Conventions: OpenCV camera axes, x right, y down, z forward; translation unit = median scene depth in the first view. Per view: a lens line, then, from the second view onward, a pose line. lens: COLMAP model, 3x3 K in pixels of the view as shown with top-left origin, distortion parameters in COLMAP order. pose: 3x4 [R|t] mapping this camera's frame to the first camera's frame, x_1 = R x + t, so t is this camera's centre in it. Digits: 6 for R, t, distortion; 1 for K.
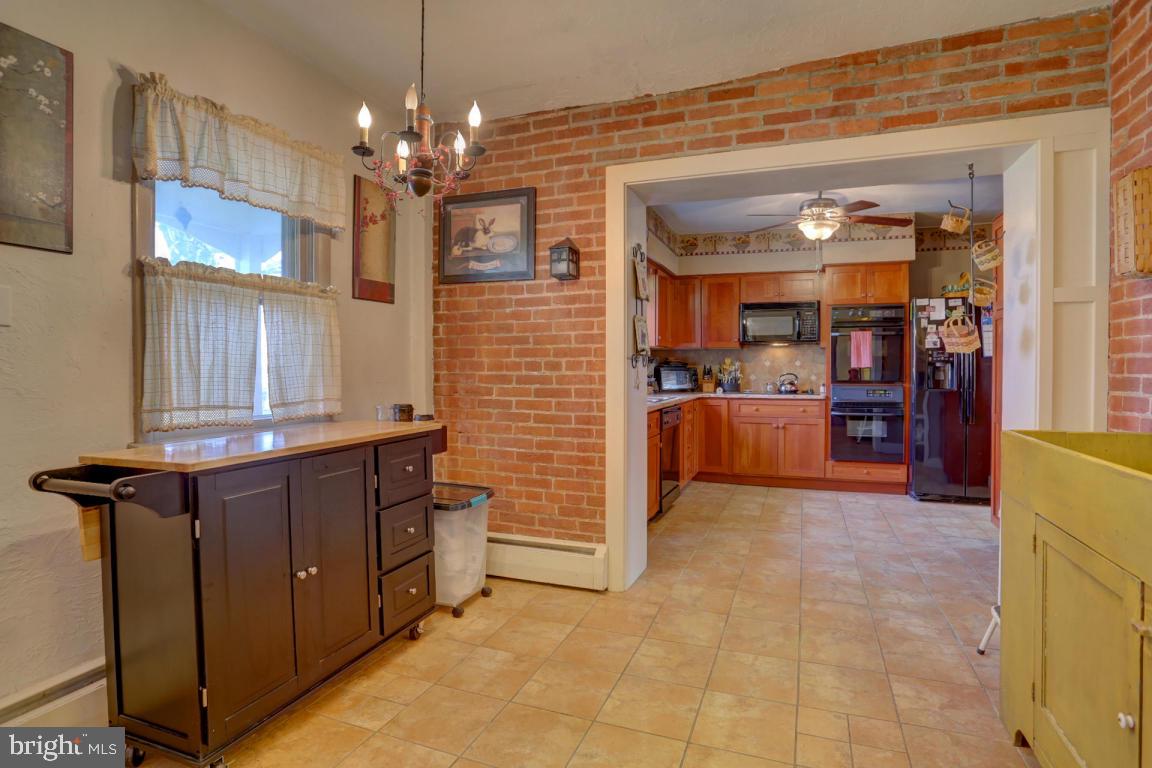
lens RADIAL K [[638.4, 0, 507.2], [0, 638.4, 378.3], [0, 0, 1]] dist [-0.073992, 0.033619]
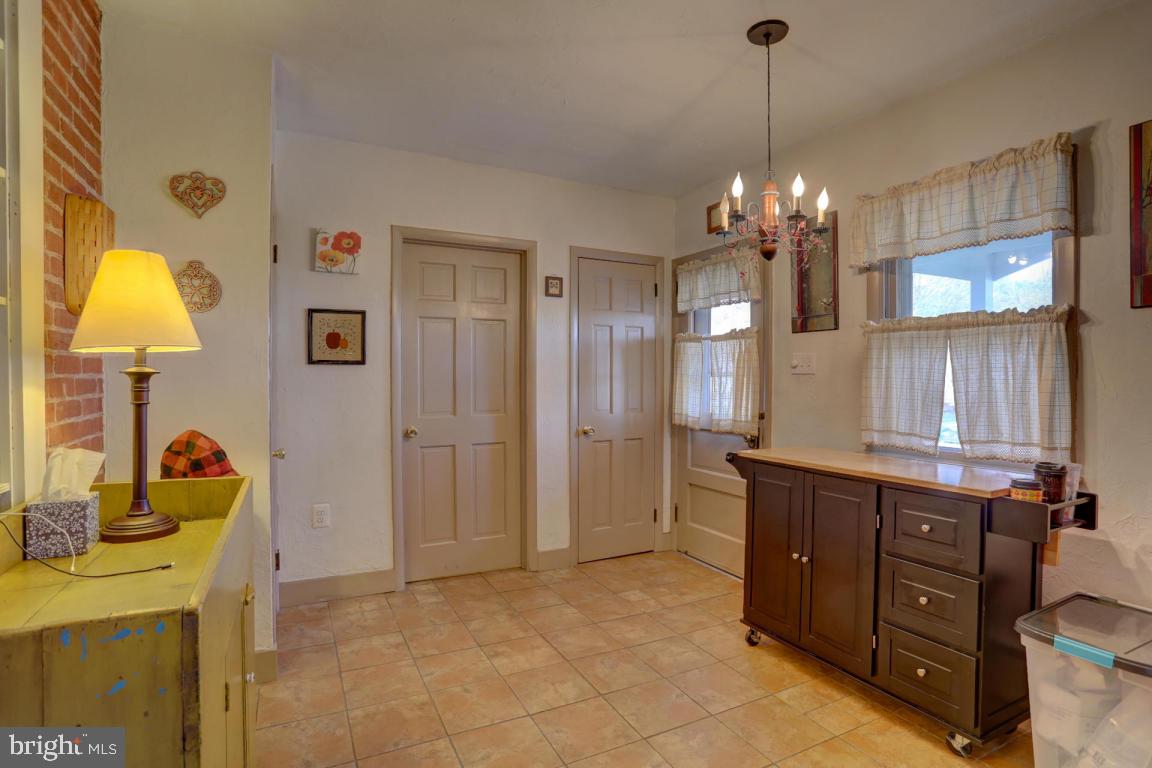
lens RADIAL K [[585.0, 0, 594.9], [0, 585.0, 381.5], [0, 0, 1]] dist [-0.084433, 0.036490]
pose [[-0.610063, 0.006775, -0.792324, 0.757322], [-0.013041, 0.999742, 0.018590, -0.065752], [0.792246, 0.021674, -0.609817, 1.167879]]
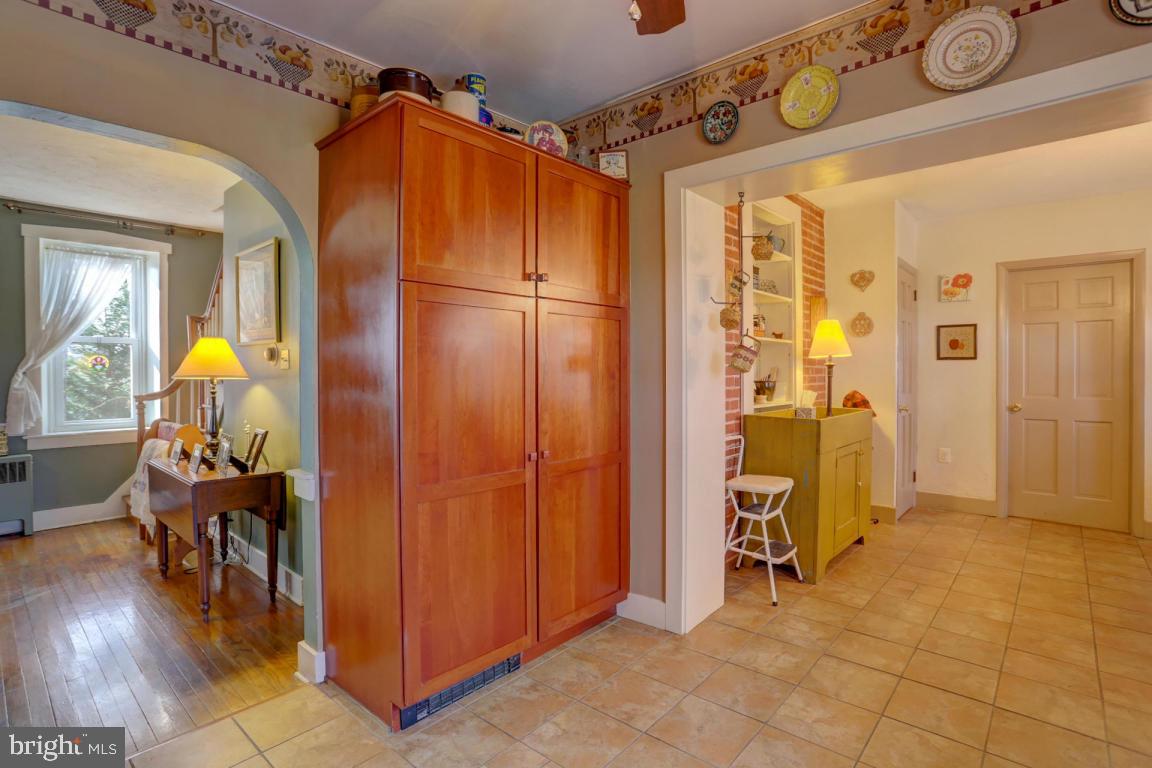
lens RADIAL K [[543.7, 0, 603.2], [0, 543.7, 376.4], [0, 0, 1]] dist [-0.067623, 0.025928]
pose [[-0.966948, -0.001956, 0.254967, 0.815237], [0.004410, 0.999693, 0.024393, -0.064979], [-0.254936, 0.024711, -0.966642, 2.124902]]
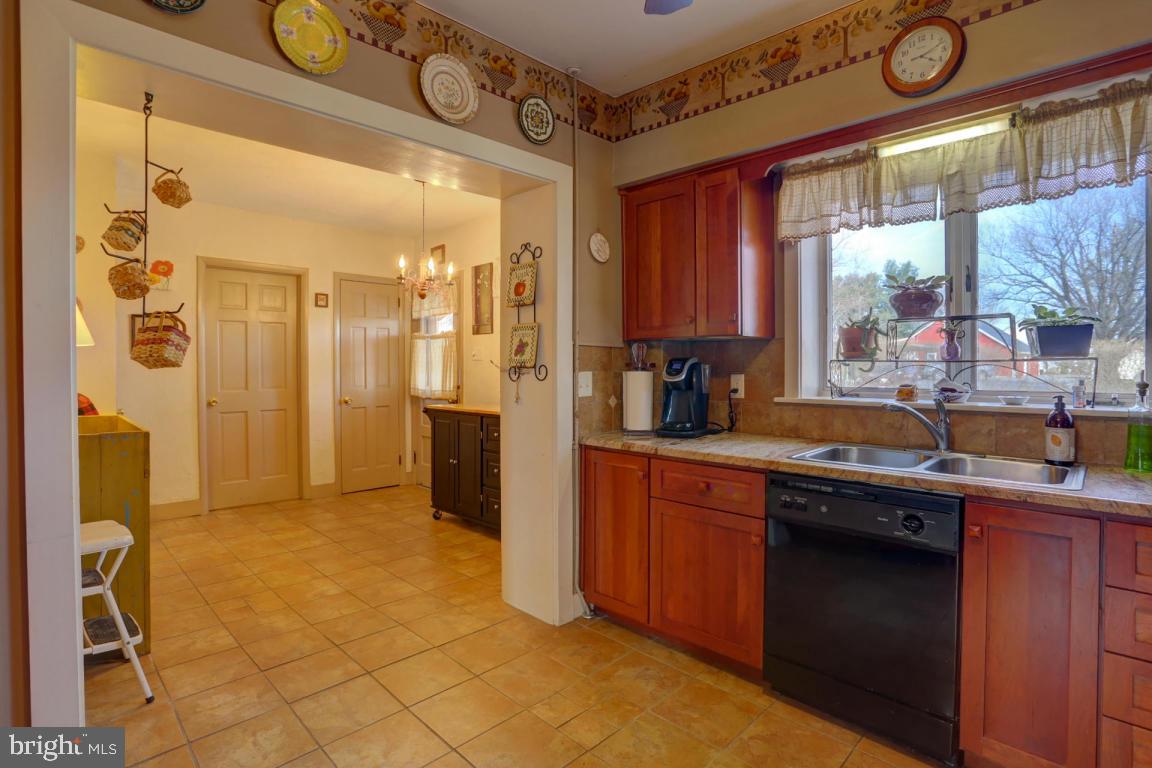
lens RADIAL K [[556.0, 0, 554.2], [0, 556.0, 371.1], [0, 0, 1]] dist [-0.070469, 0.034888]
pose [[-0.376142, 0.010055, -0.926508, 1.245169], [-0.011602, 0.999812, 0.015560, -0.058847], [0.926489, 0.016602, -0.375954, 1.799966]]
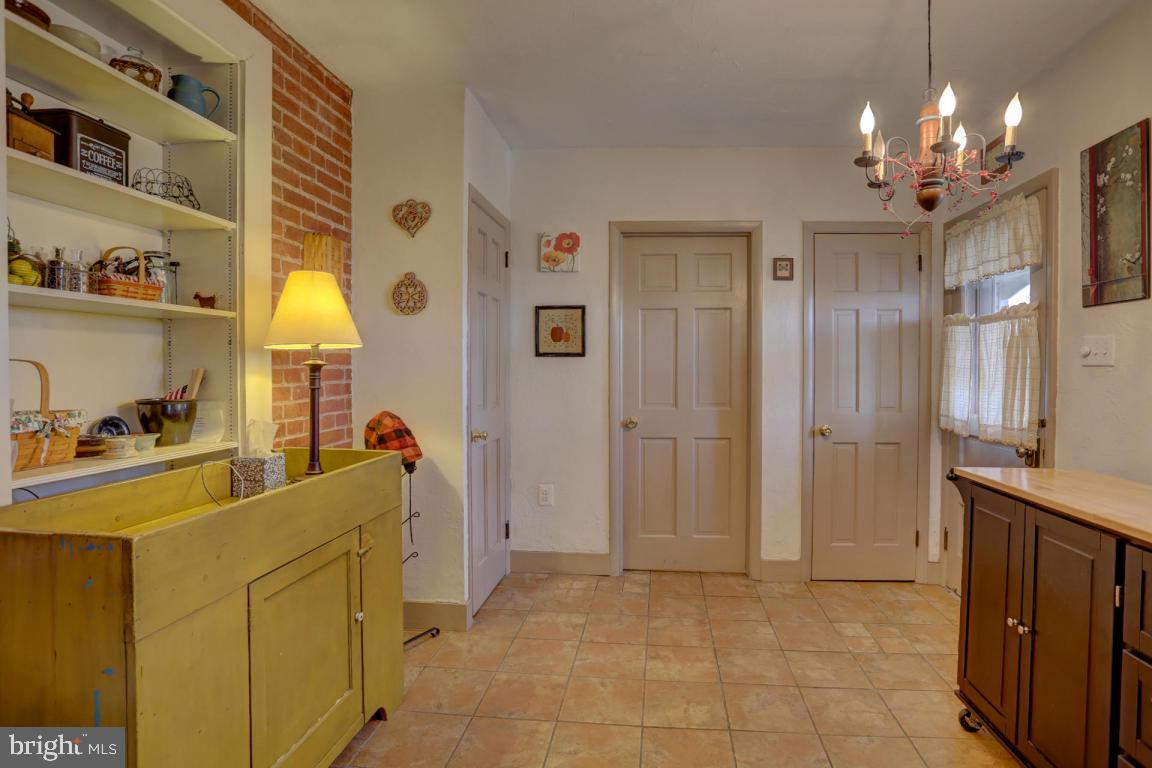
lens RADIAL K [[596.3, 0, 598.4], [0, 596.3, 375.8], [0, 0, 1]] dist [-0.082479, 0.038799]
pose [[-0.939003, 0.002705, -0.343899, 0.468344], [-0.007716, 0.999552, 0.028932, -0.068548], [0.343823, 0.029821, -0.938561, 1.324485]]
